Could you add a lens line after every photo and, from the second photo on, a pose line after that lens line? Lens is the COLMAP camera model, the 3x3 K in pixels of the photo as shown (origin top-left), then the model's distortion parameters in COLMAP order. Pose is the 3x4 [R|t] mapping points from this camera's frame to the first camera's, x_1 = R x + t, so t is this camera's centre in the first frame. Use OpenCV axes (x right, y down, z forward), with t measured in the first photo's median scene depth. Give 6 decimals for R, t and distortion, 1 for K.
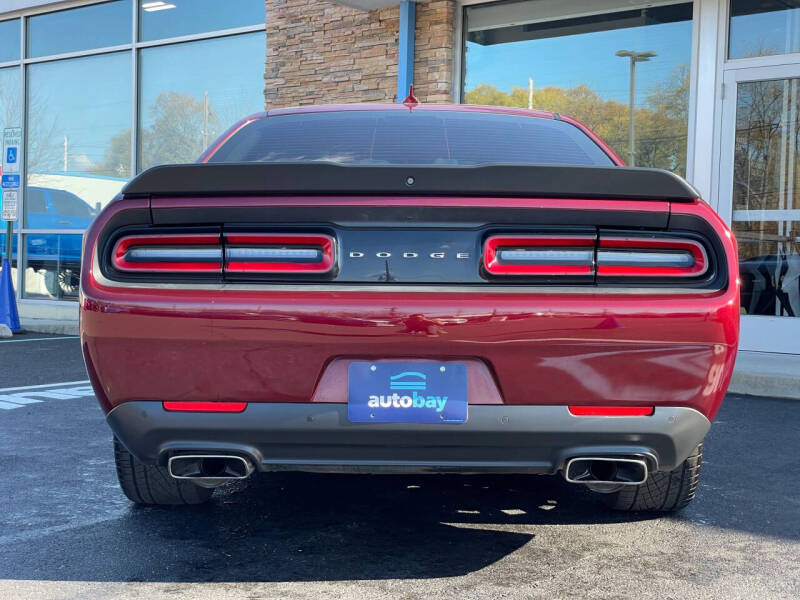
lens RADIAL K [[1208.5, 0, 397.7], [0, 1208.5, 298.3], [0, 0, 1]] dist [0.129994, -0.174652]
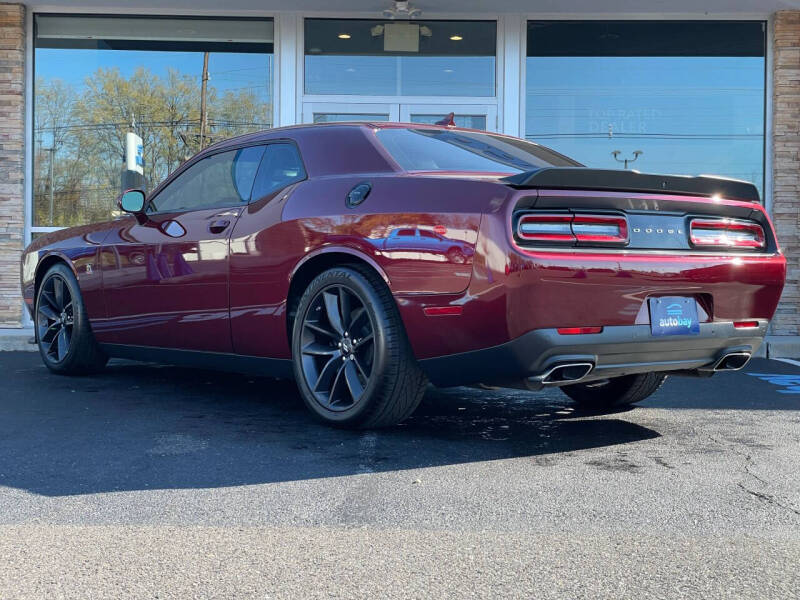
lens RADIAL K [[1208.5, 0, 397.7], [0, 1208.5, 298.3], [0, 0, 1]] dist [0.129994, -0.174652]
pose [[0.762551, -0.016527, 0.646717, -0.390900], [0.024083, 0.999706, -0.002849, 0.014718], [-0.646480, 0.017748, 0.762725, 0.002220]]
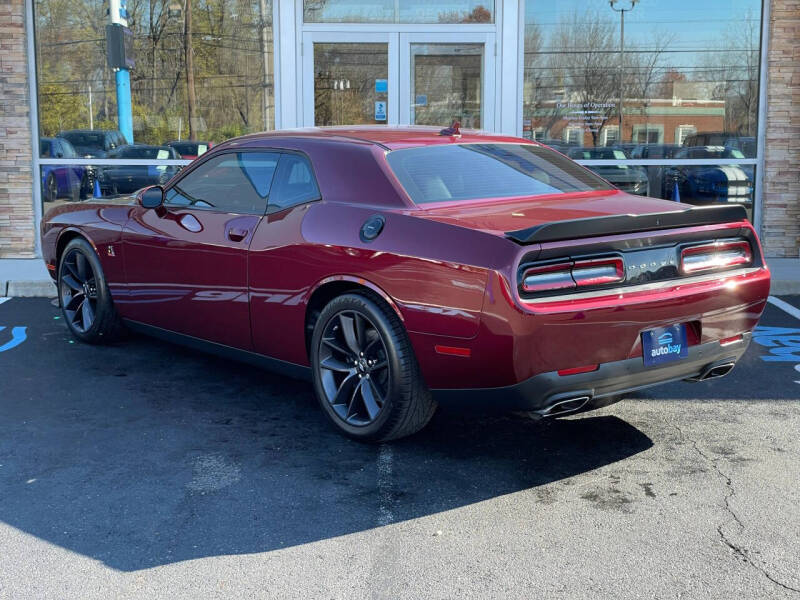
lens RADIAL K [[1214.9, 0, 400.0], [0, 1214.9, 300.0], [0, 0, 1]] dist [0.127904, -0.197525]
pose [[0.756570, -0.116543, 0.643443, -0.418403], [0.034571, 0.989742, 0.138617, -0.072560], [-0.652998, -0.082629, 0.752838, -0.020912]]
